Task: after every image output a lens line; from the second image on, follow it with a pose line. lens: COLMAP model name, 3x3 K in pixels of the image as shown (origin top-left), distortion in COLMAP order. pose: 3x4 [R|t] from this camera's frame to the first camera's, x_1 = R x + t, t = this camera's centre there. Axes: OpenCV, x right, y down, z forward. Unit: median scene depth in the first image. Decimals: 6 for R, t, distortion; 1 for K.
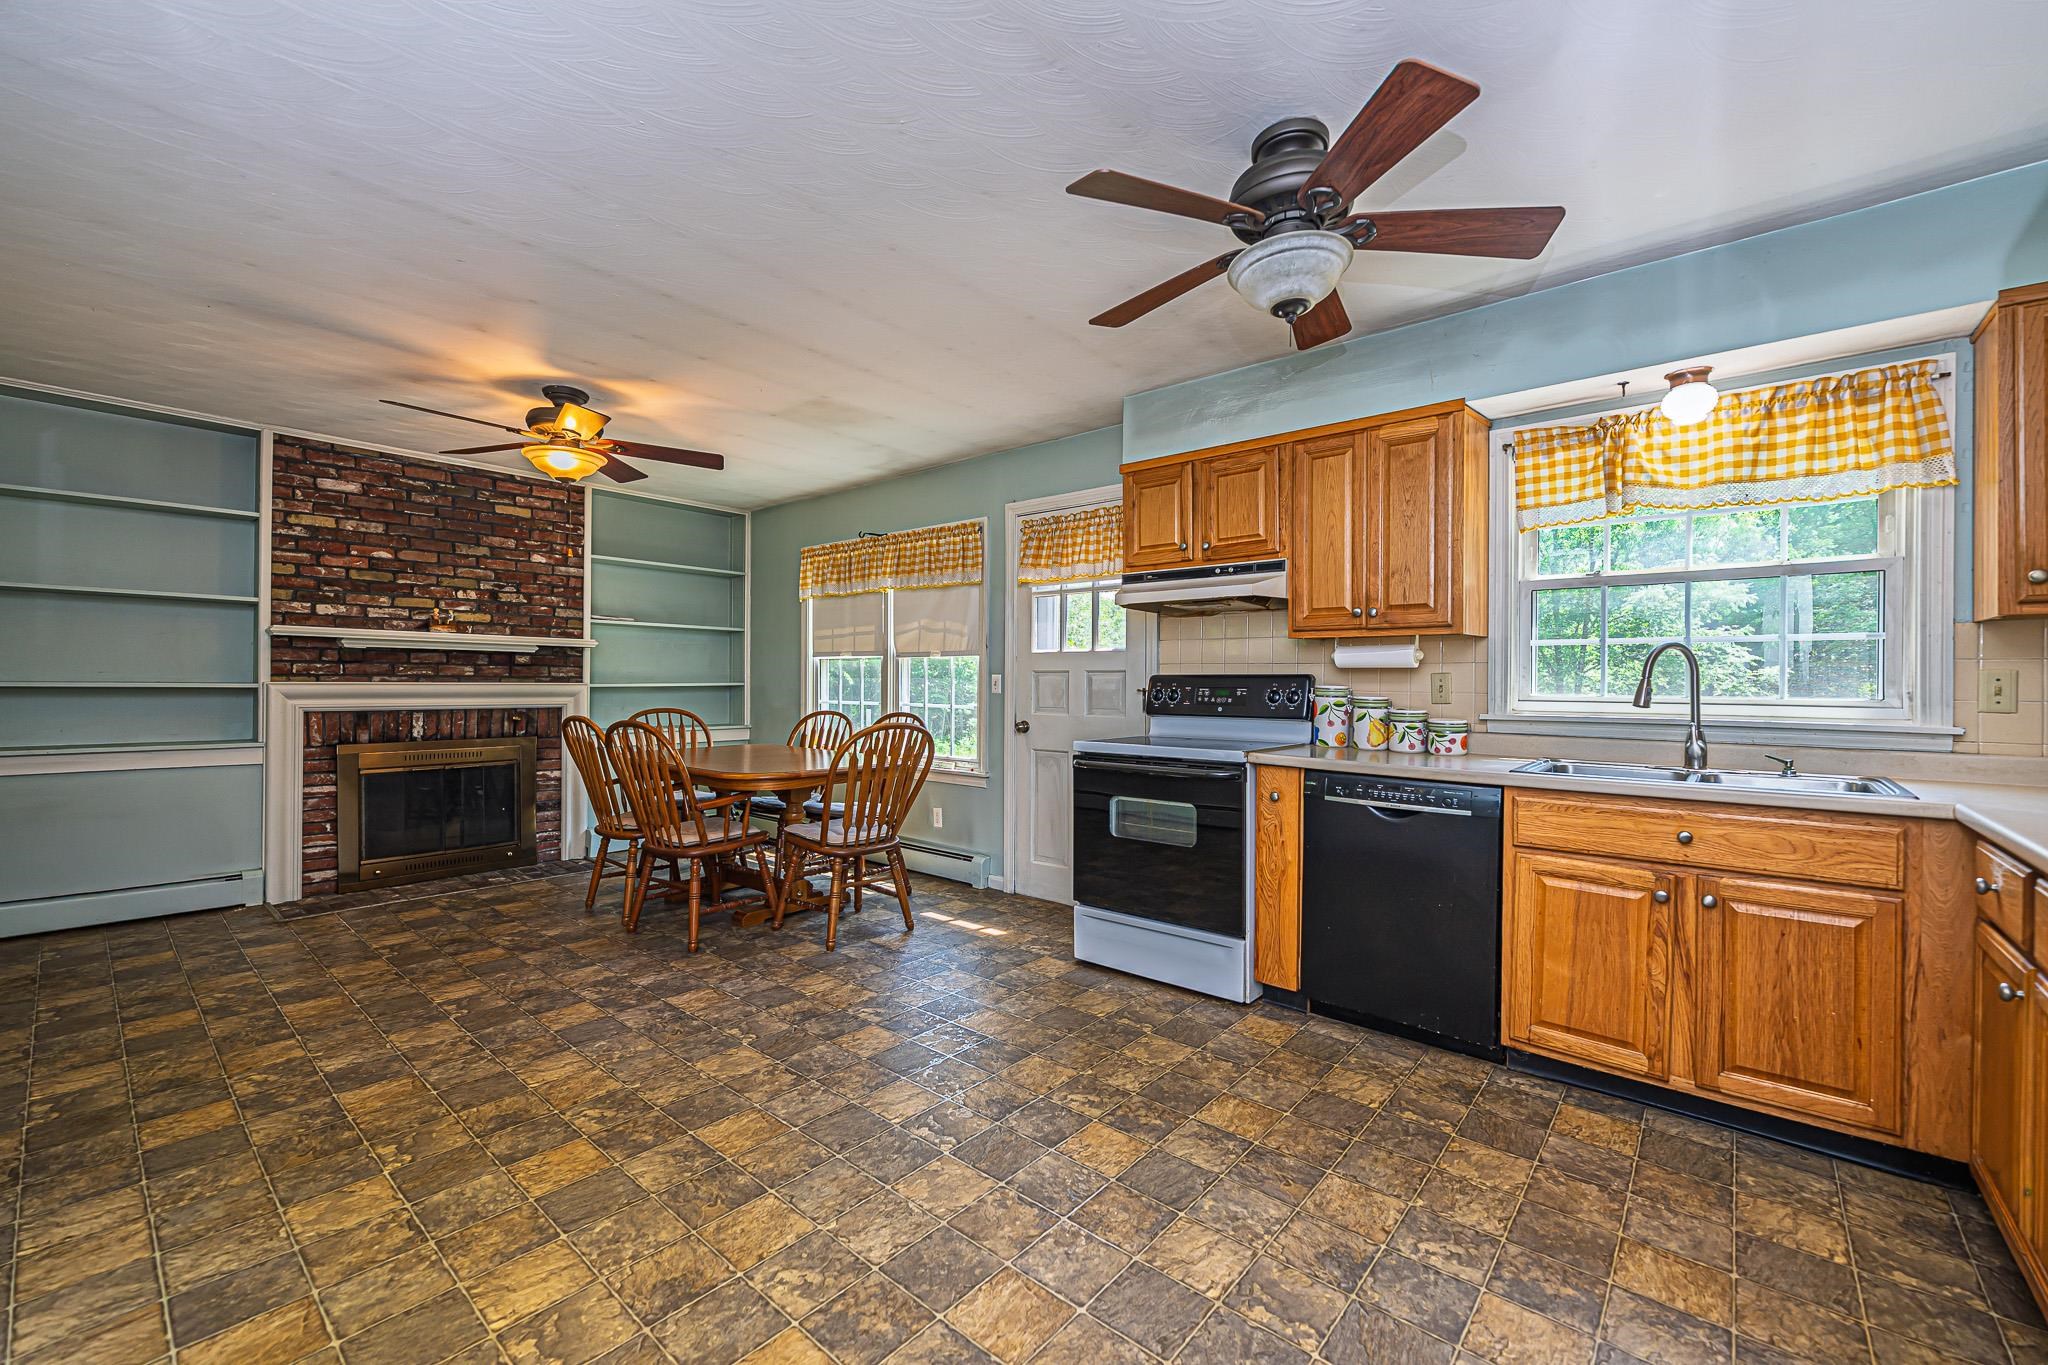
lens RADIAL K [[825.5, 0, 1031.0], [0, 825.5, 680.6], [0, 0, 1]] dist [0.001582, -0.000103]
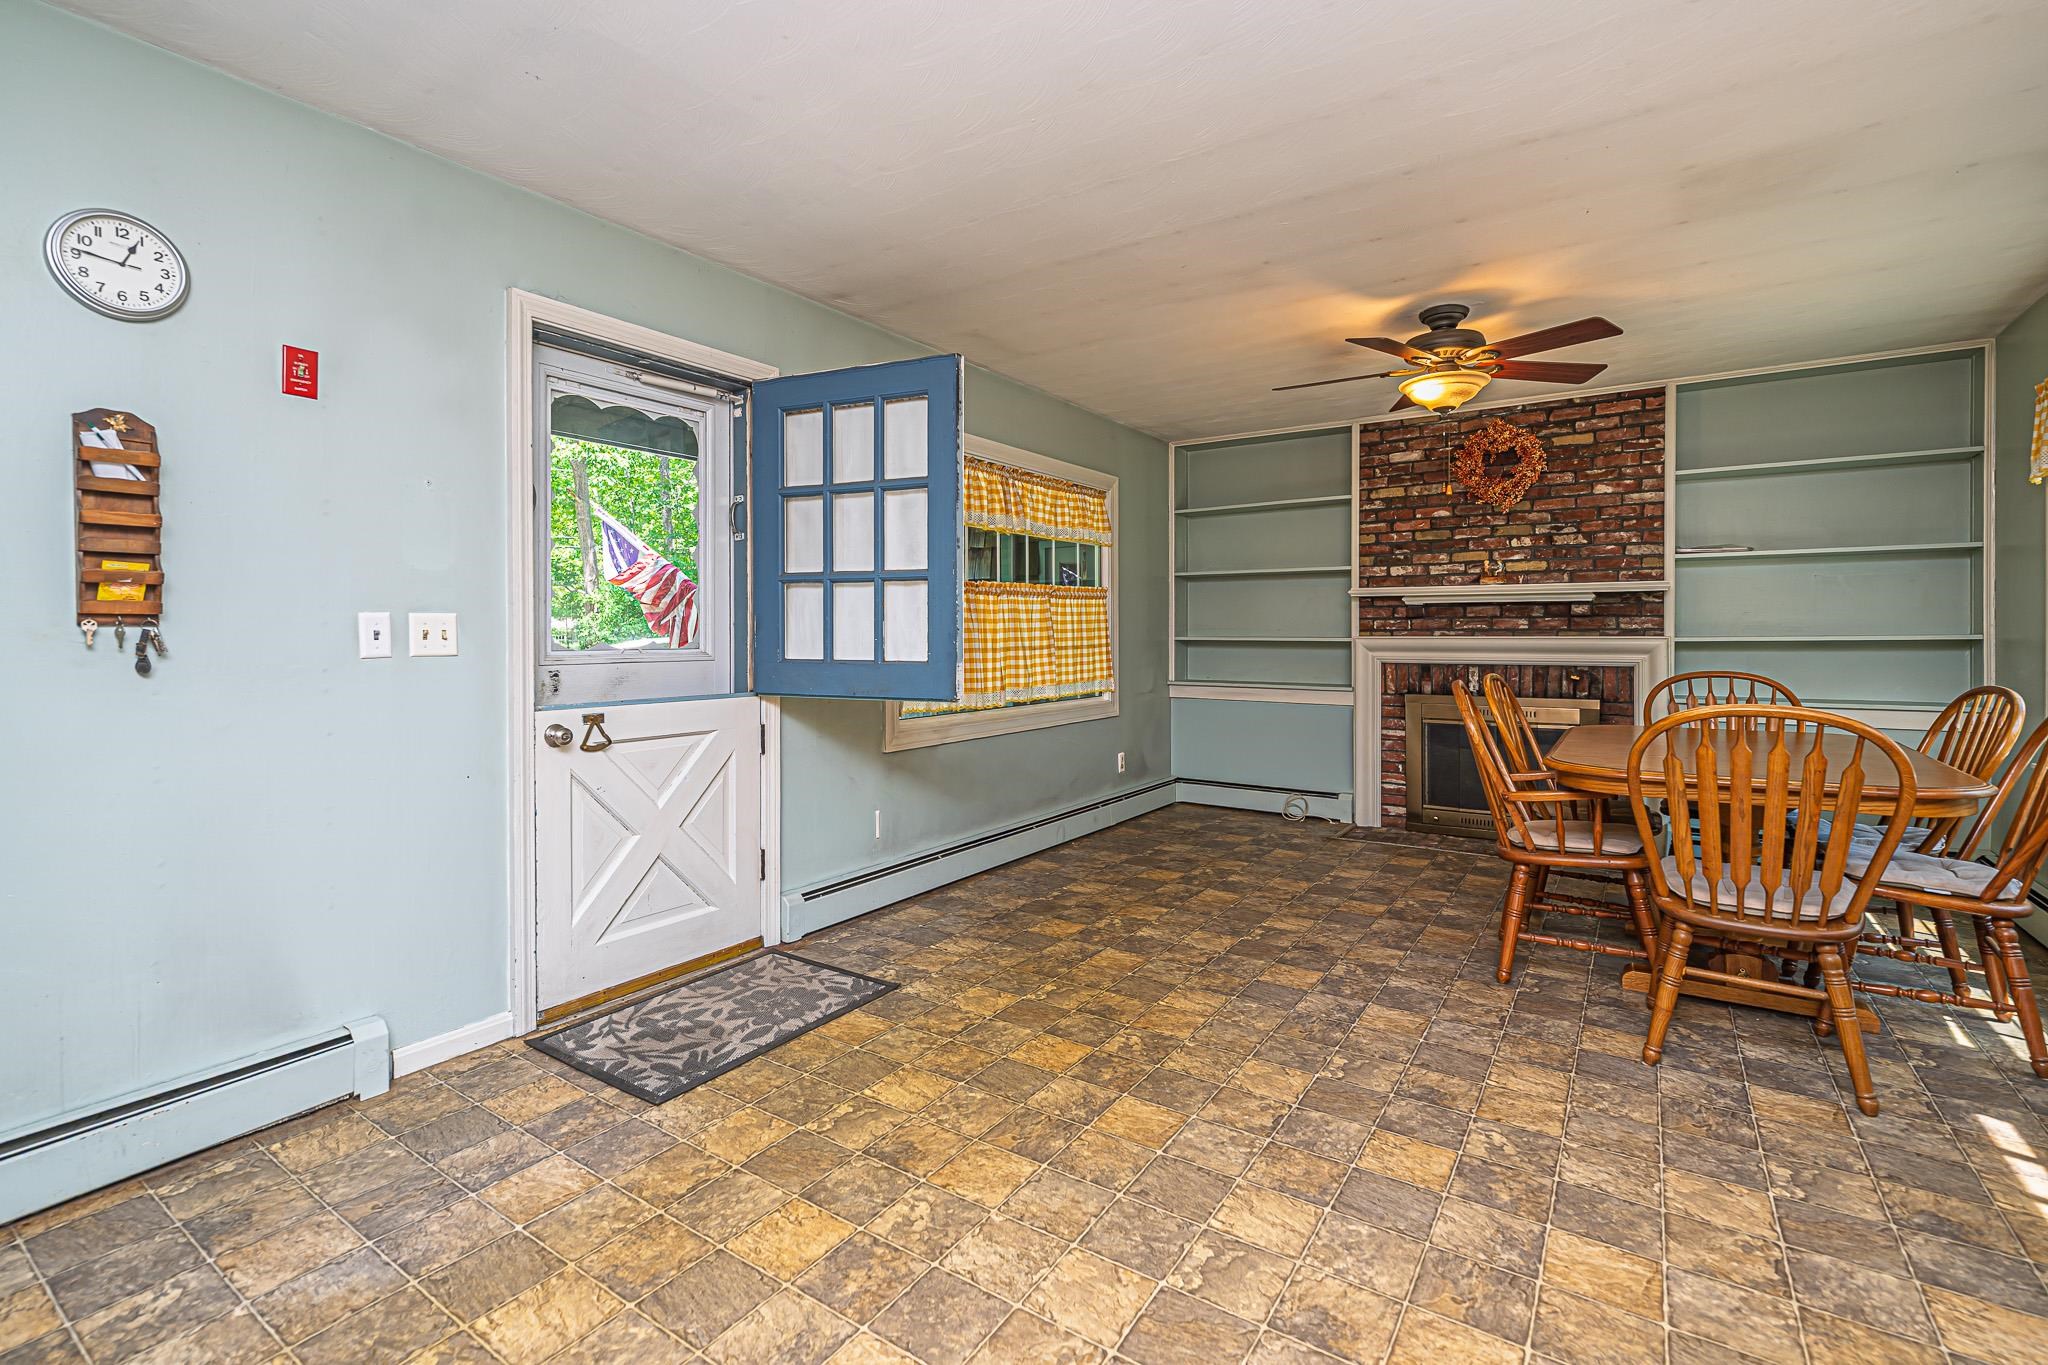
lens RADIAL K [[917.9, 0, 1029.2], [0, 917.9, 646.1], [0, 0, 1]] dist [-0.002838, 0.000343]
pose [[0.119745, 0.006146, -0.992786, 0.308466], [0.005420, 0.999962, 0.006844, 0.003400], [0.992790, -0.006200, 0.119707, 0.360392]]
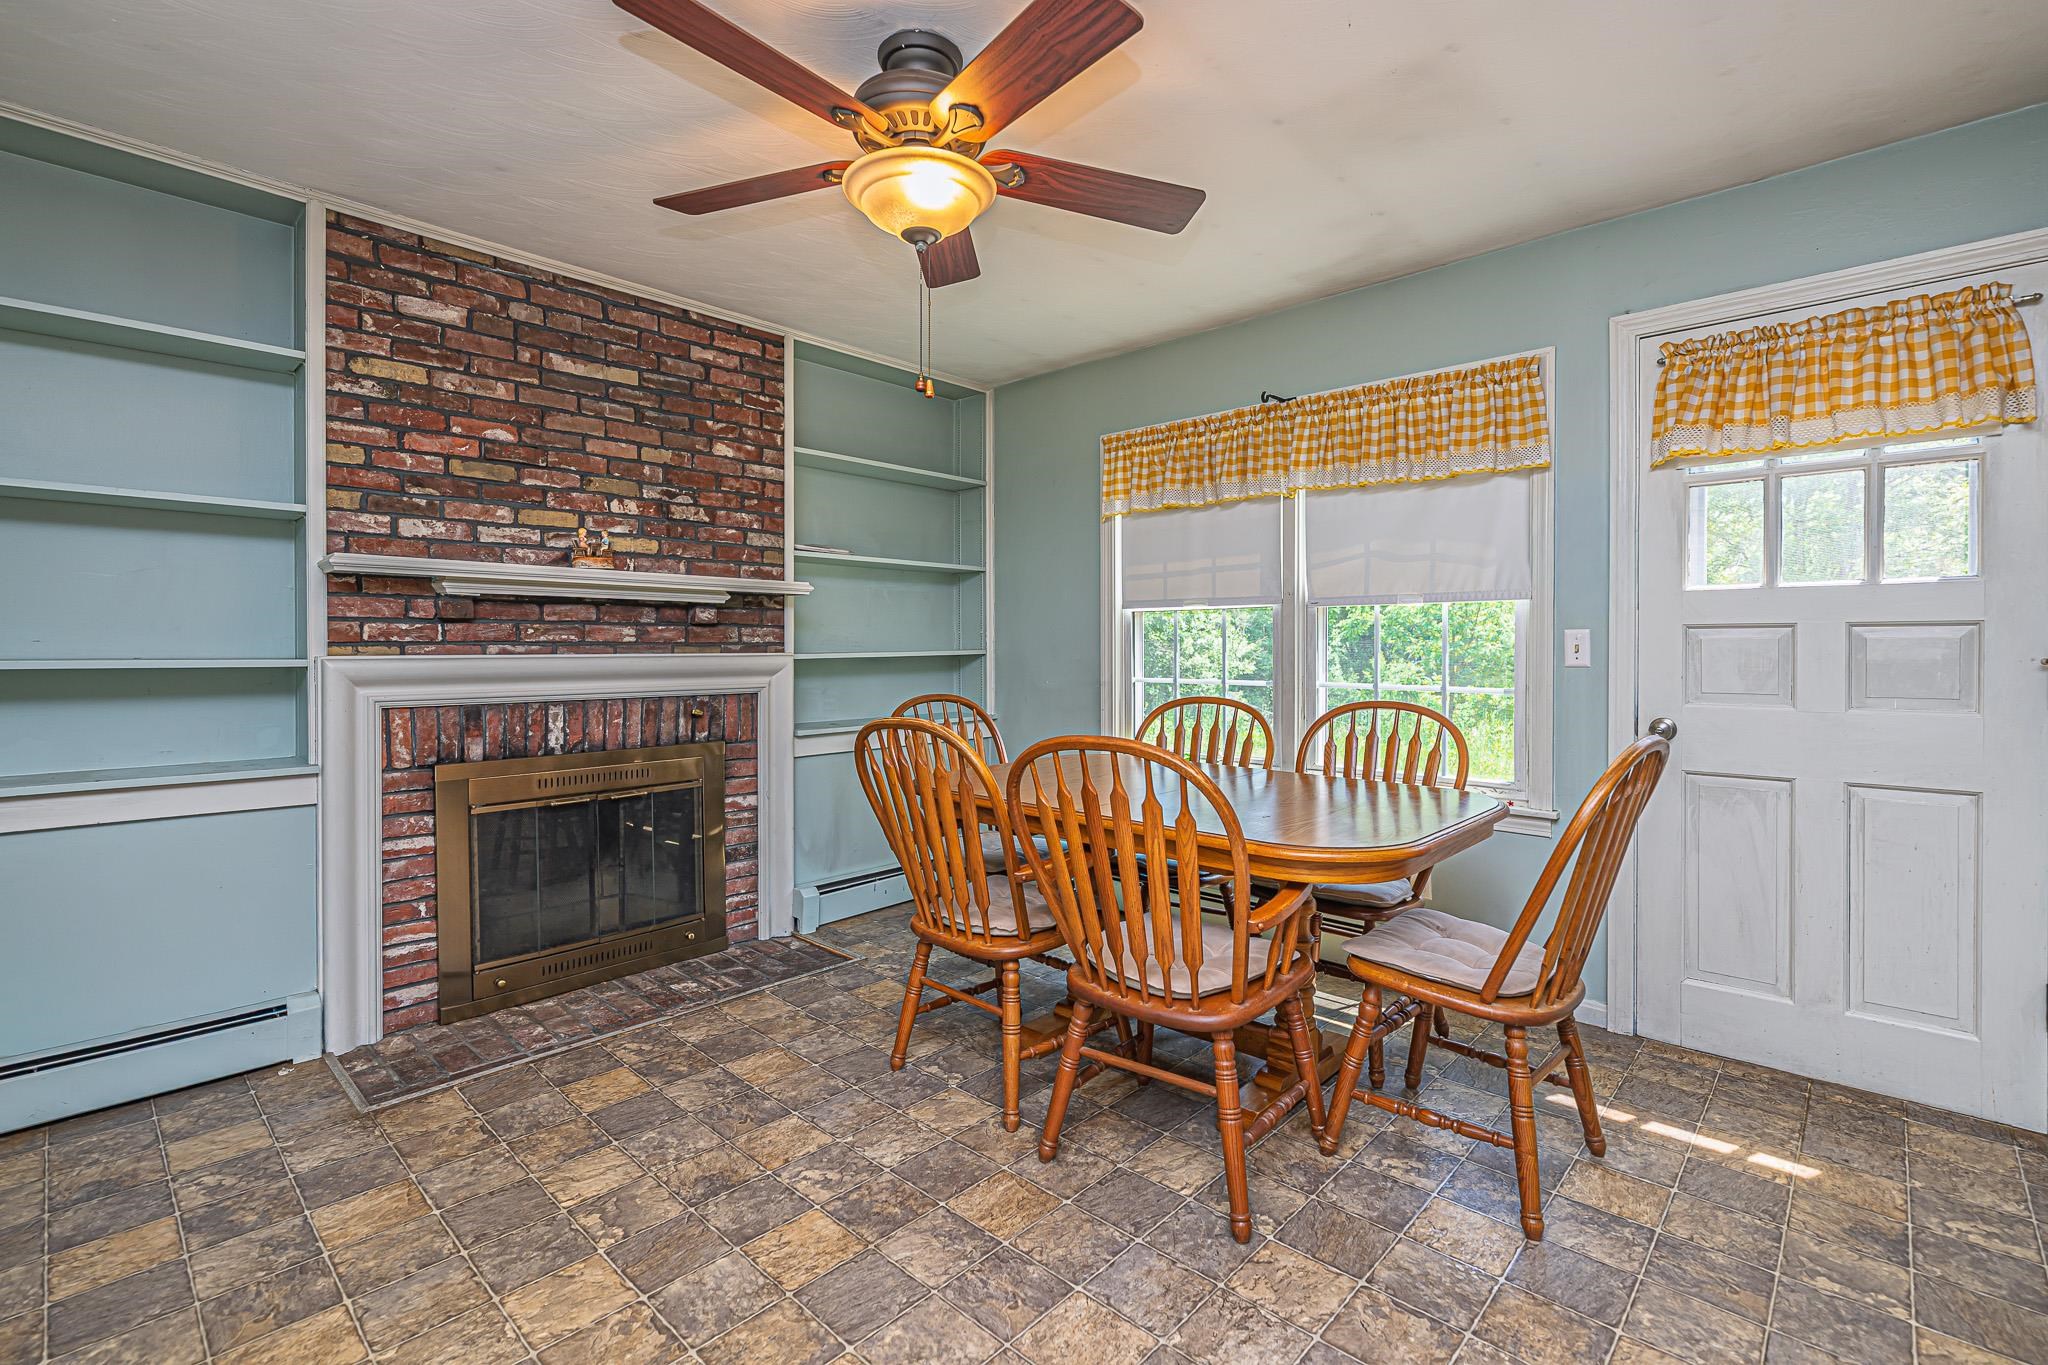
lens RADIAL K [[923.1, 0, 1019.2], [0, 923.1, 652.8], [0, 0, 1]] dist [-0.002044, -0.000057]
pose [[0.998434, -0.007218, -0.055467, -0.400956], [0.007731, 0.999929, 0.009042, -0.002630], [0.055398, -0.009457, 0.998420, 0.386633]]
